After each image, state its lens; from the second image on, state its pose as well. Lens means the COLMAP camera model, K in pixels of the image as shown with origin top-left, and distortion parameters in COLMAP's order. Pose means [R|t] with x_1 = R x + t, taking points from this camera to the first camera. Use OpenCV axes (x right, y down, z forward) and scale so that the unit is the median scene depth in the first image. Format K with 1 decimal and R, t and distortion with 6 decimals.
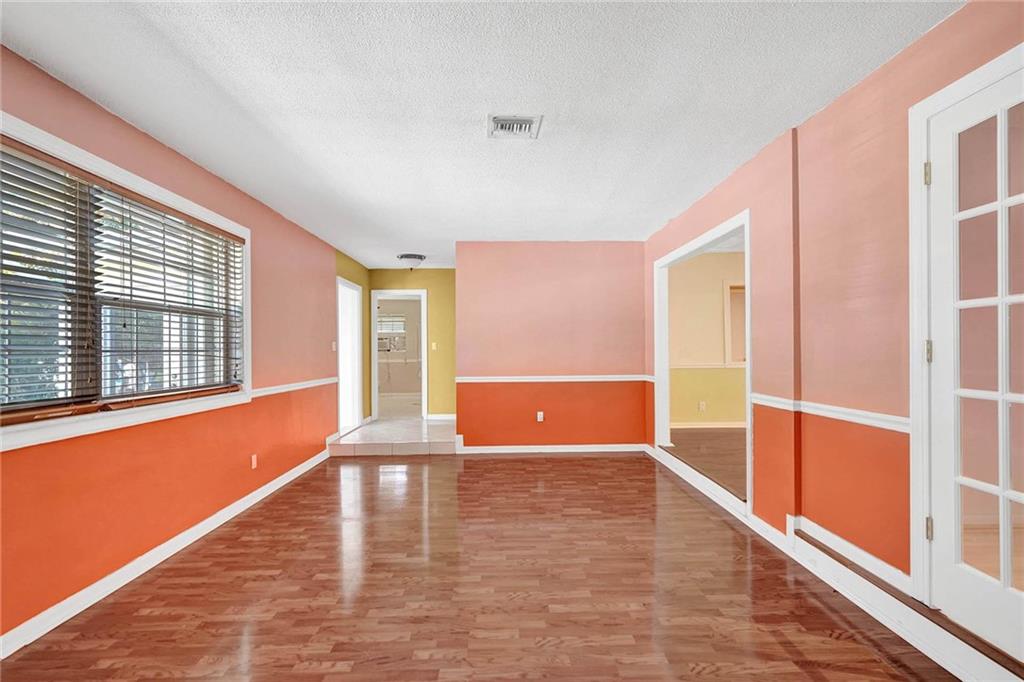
lens RADIAL K [[471.1, 0, 525.4], [0, 471.1, 353.4], [0, 0, 1]] dist [-0.009543, 0.003794]
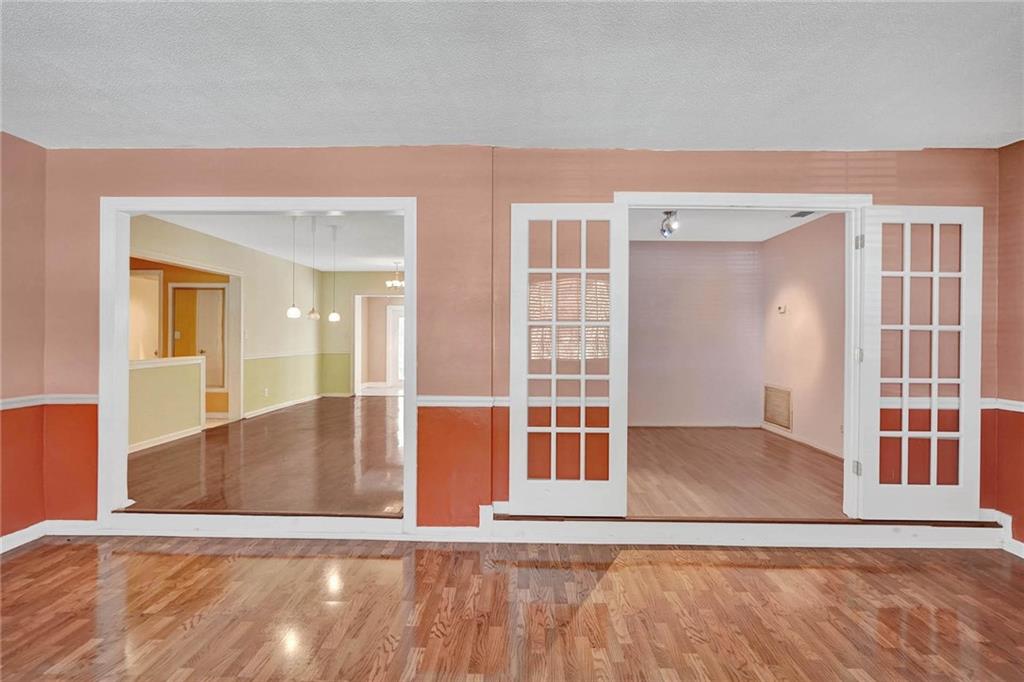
lens RADIAL K [[471.1, 0, 509.0], [0, 471.1, 337.6], [0, 0, 1]] dist [-0.009543, 0.003794]
pose [[0.065293, 0.005852, 0.997849, -0.330365], [0.001673, 0.999981, -0.005974, -0.019658], [-0.997865, 0.002059, 0.065282, 0.574932]]
